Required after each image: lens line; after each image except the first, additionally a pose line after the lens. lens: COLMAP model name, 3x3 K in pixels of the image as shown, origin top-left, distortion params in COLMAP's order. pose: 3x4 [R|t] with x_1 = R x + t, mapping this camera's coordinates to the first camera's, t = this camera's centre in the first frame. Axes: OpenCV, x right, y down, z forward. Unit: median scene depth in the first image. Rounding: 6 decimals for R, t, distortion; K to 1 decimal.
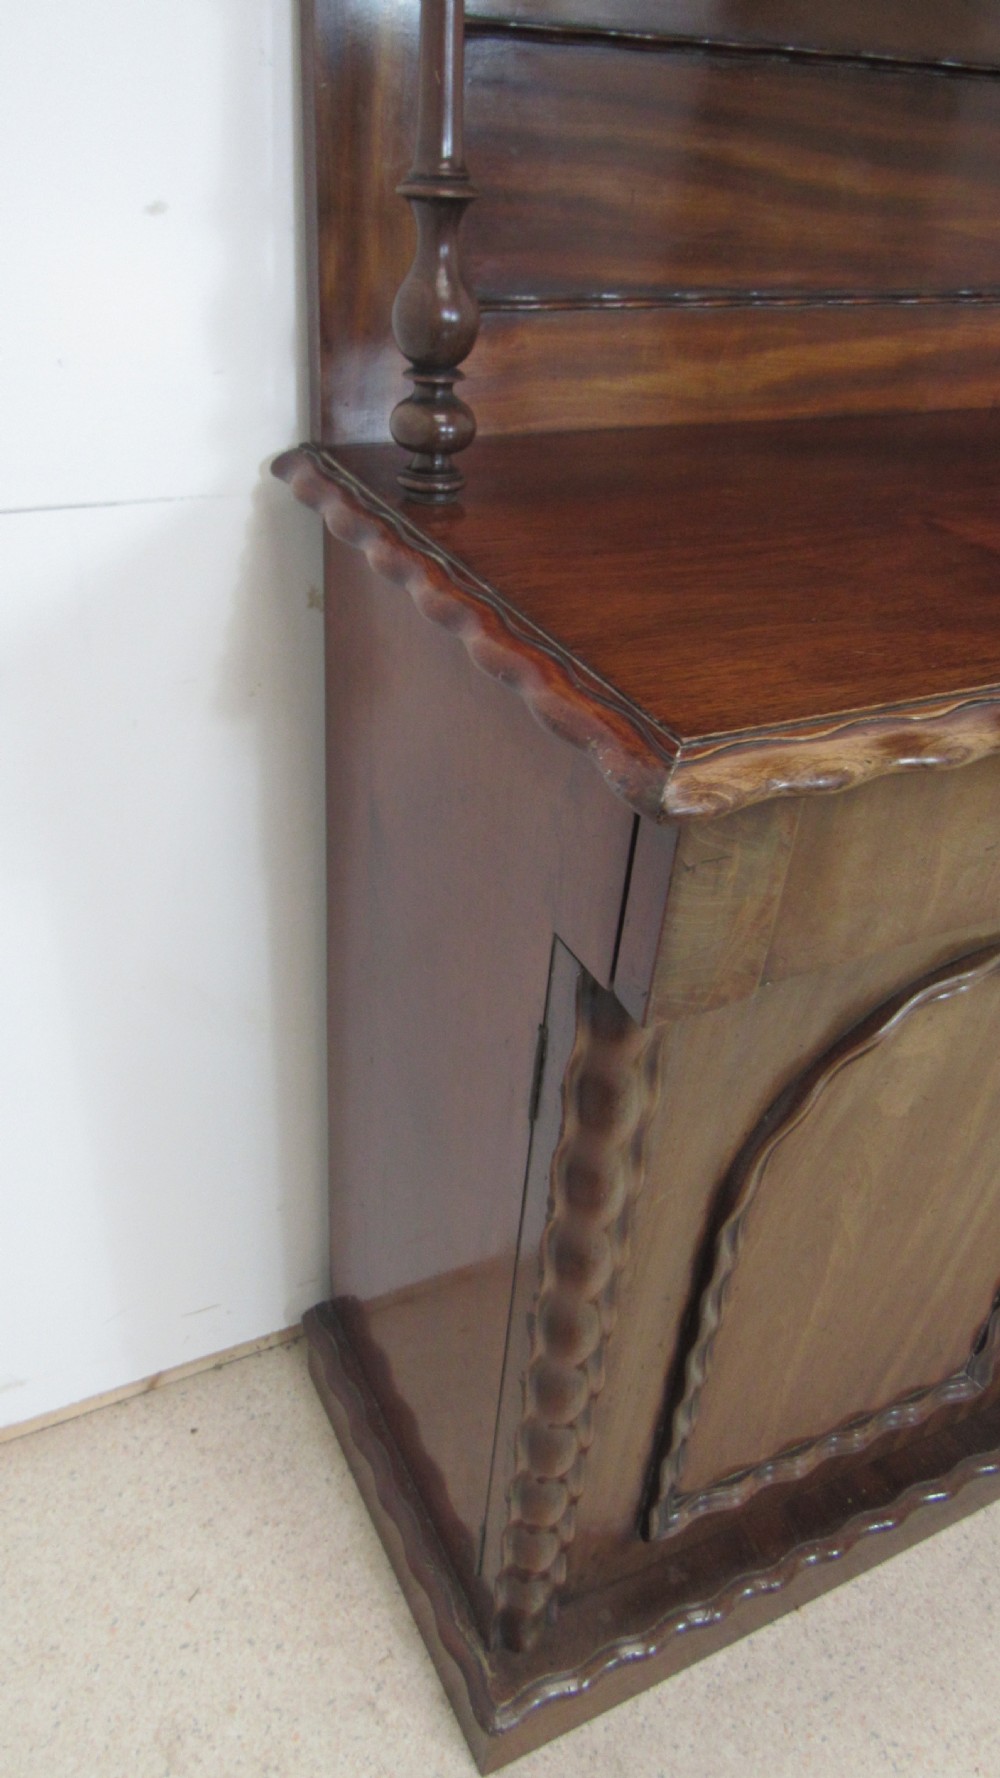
lens RADIAL K [[1279.6, 0, 486.3], [0, 1279.6, 893.4], [0, 0, 1]] dist [-0.027424, 0.006924]
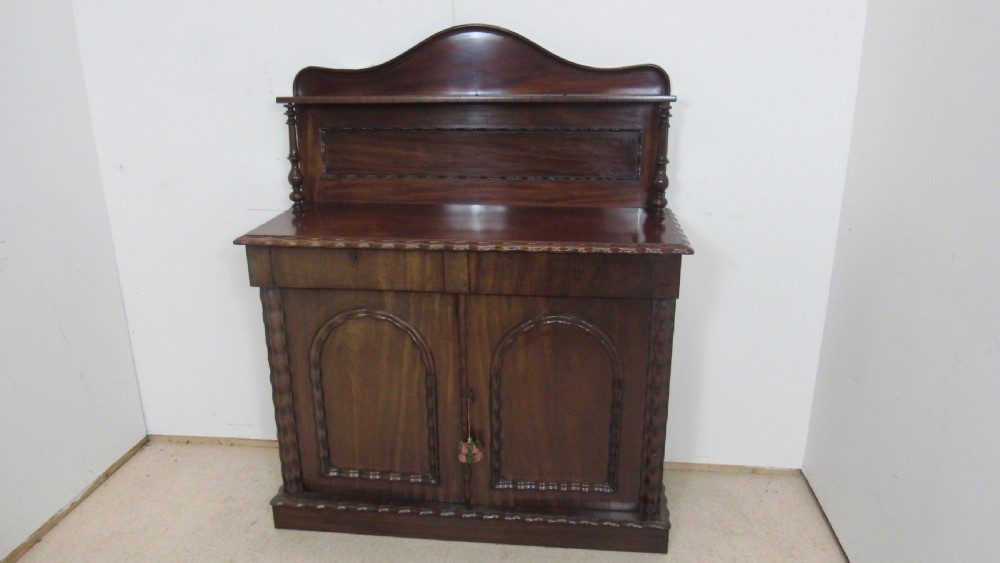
lens RADIAL K [[719.7, 0, 502.5], [0, 719.7, 284.6], [0, 0, 1]] dist [-0.027424, 0.006924]
pose [[0.839952, 0.106410, -0.532125, 1.998194], [-0.256063, 0.942273, -0.215764, 0.358158], [0.478448, 0.317489, 0.818712, -0.820377]]
